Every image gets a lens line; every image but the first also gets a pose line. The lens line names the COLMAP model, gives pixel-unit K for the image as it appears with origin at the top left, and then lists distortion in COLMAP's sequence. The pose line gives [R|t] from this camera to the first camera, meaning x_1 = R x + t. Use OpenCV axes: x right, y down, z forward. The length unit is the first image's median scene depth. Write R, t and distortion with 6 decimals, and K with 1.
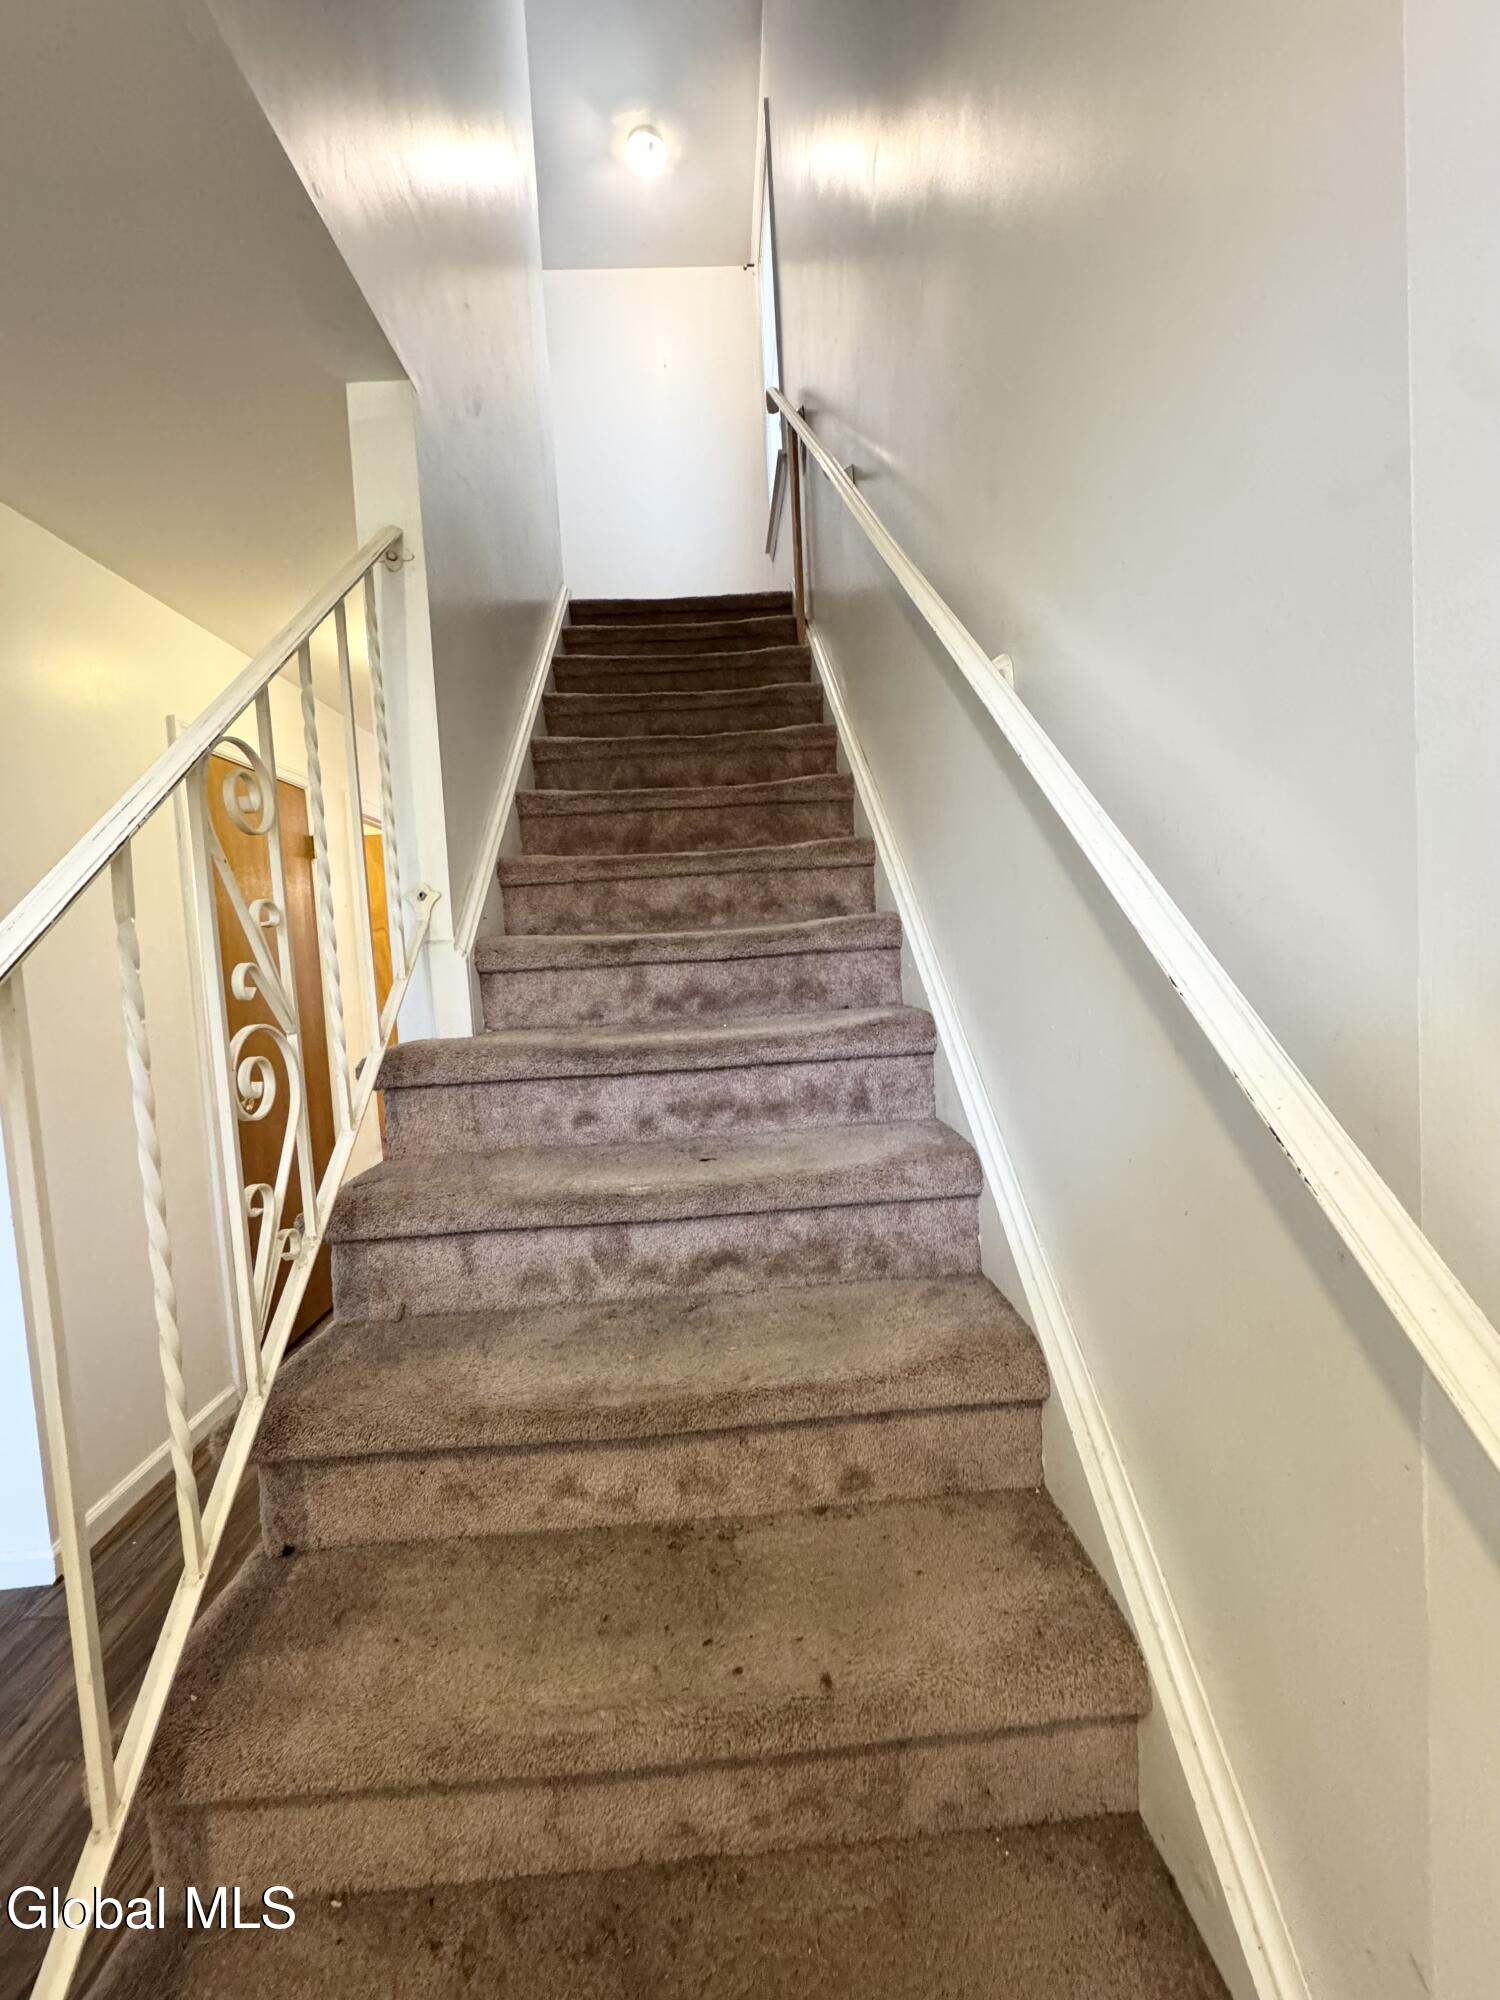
lens RADIAL K [[798.4, 0, 750.0], [0, 798.4, 1000.0], [0, 0, 1]] dist [0.003351, -0.000479]
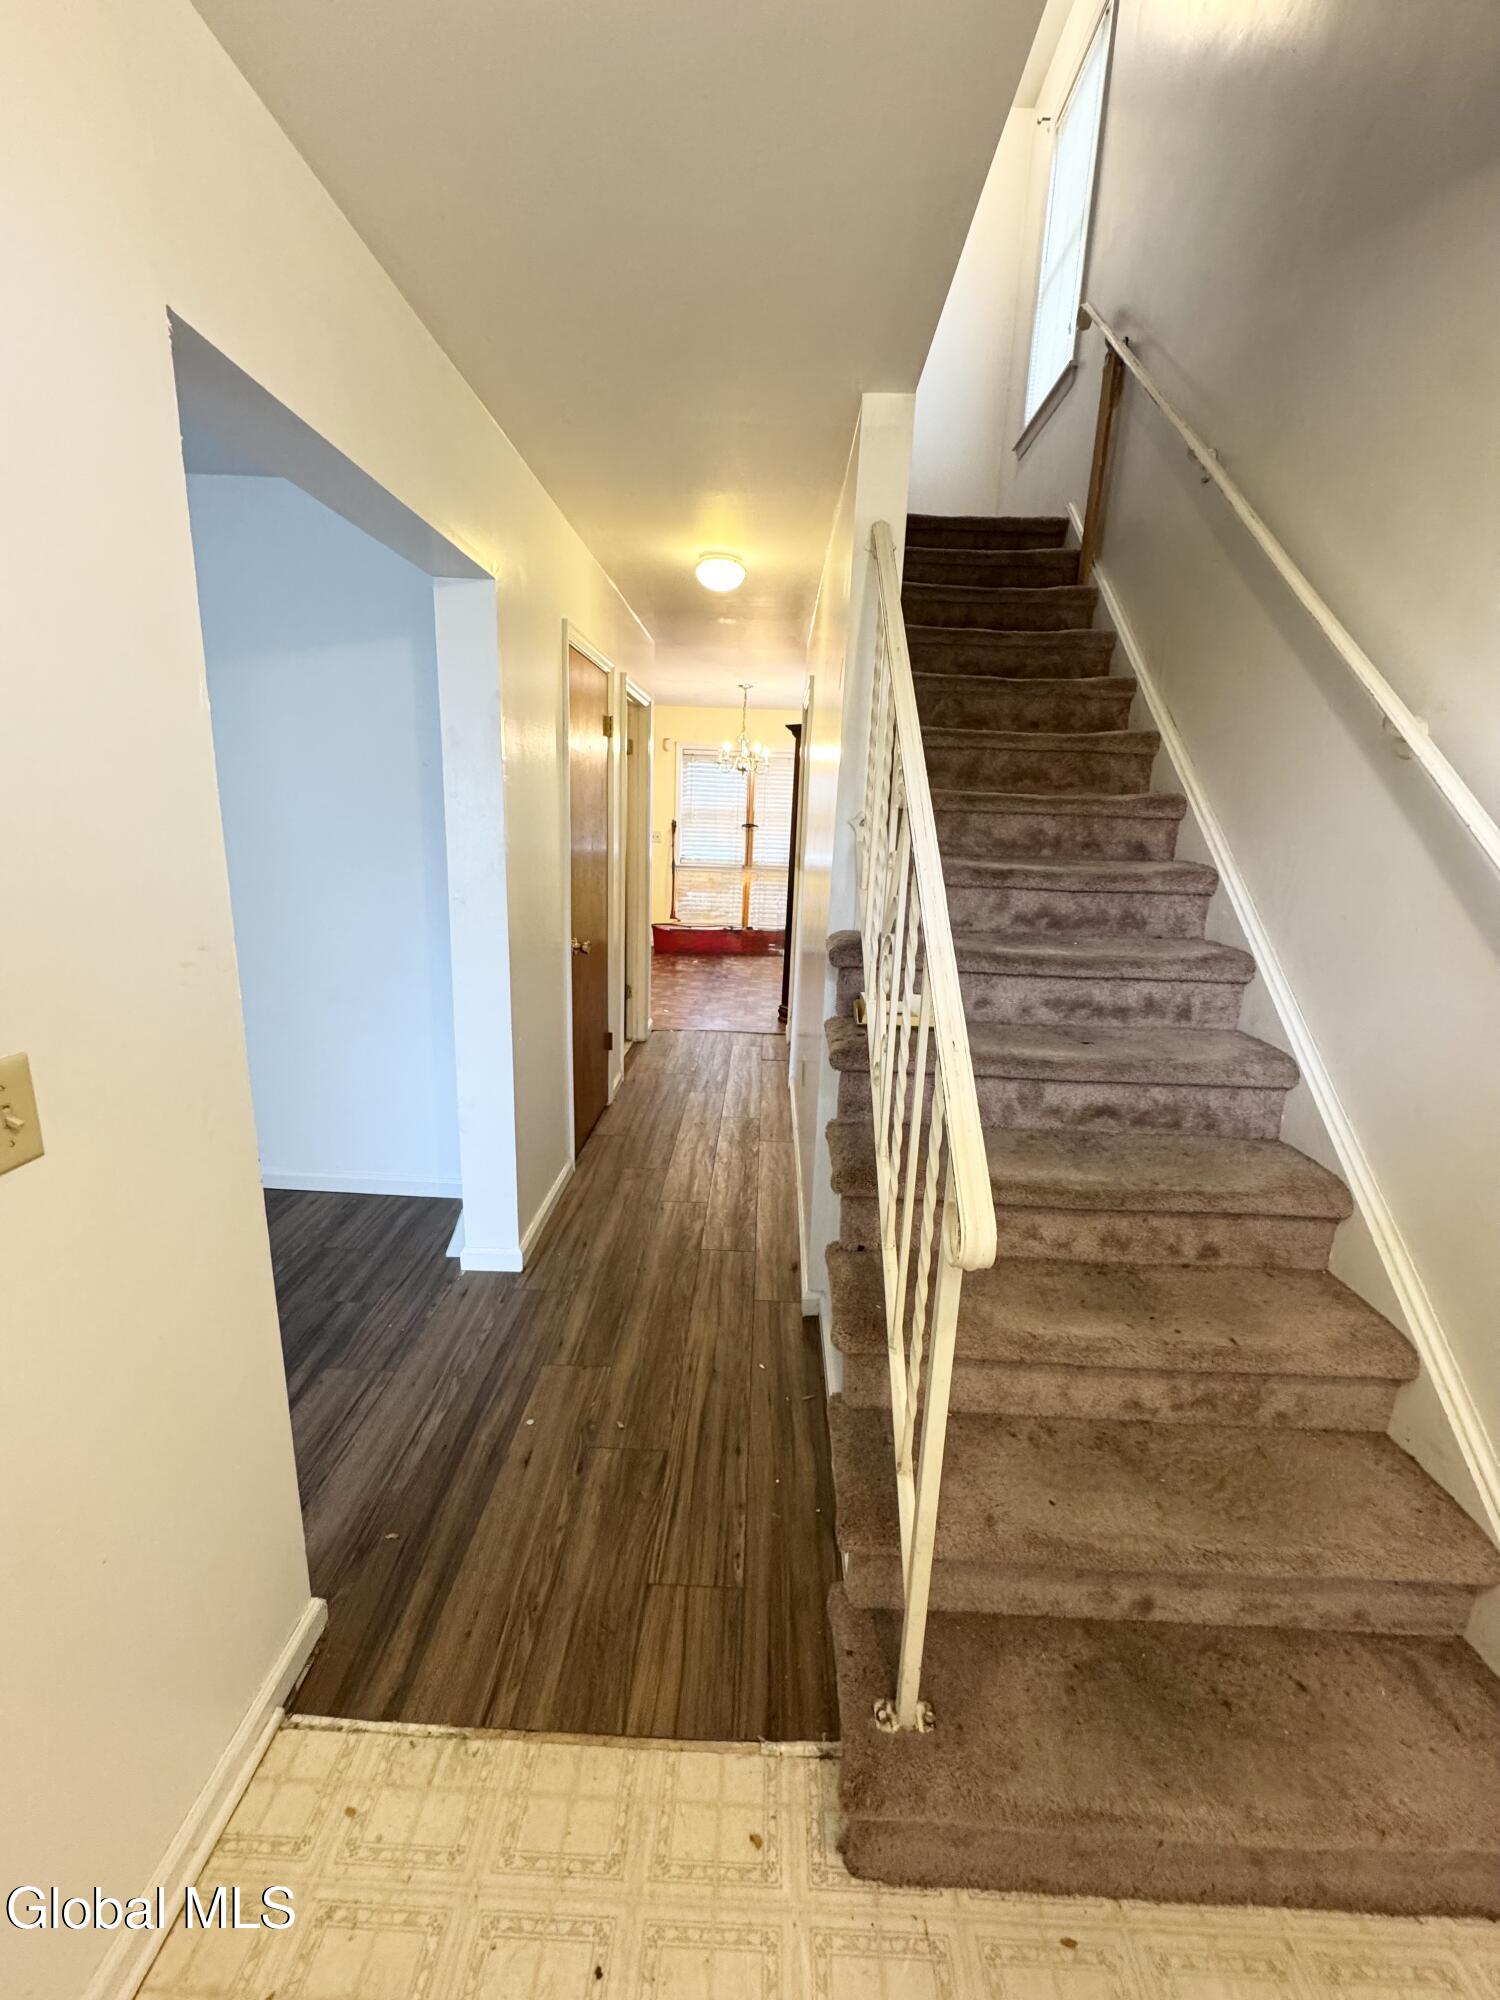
lens RADIAL K [[798.4, 0, 750.0], [0, 798.4, 1000.0], [0, 0, 1]] dist [0.003351, -0.000479]
pose [[0.993265, 0.108922, -0.039513, -0.640990], [-0.100454, 0.979461, 0.174827, -0.067988], [0.057744, -0.169680, 0.983806, -0.451045]]
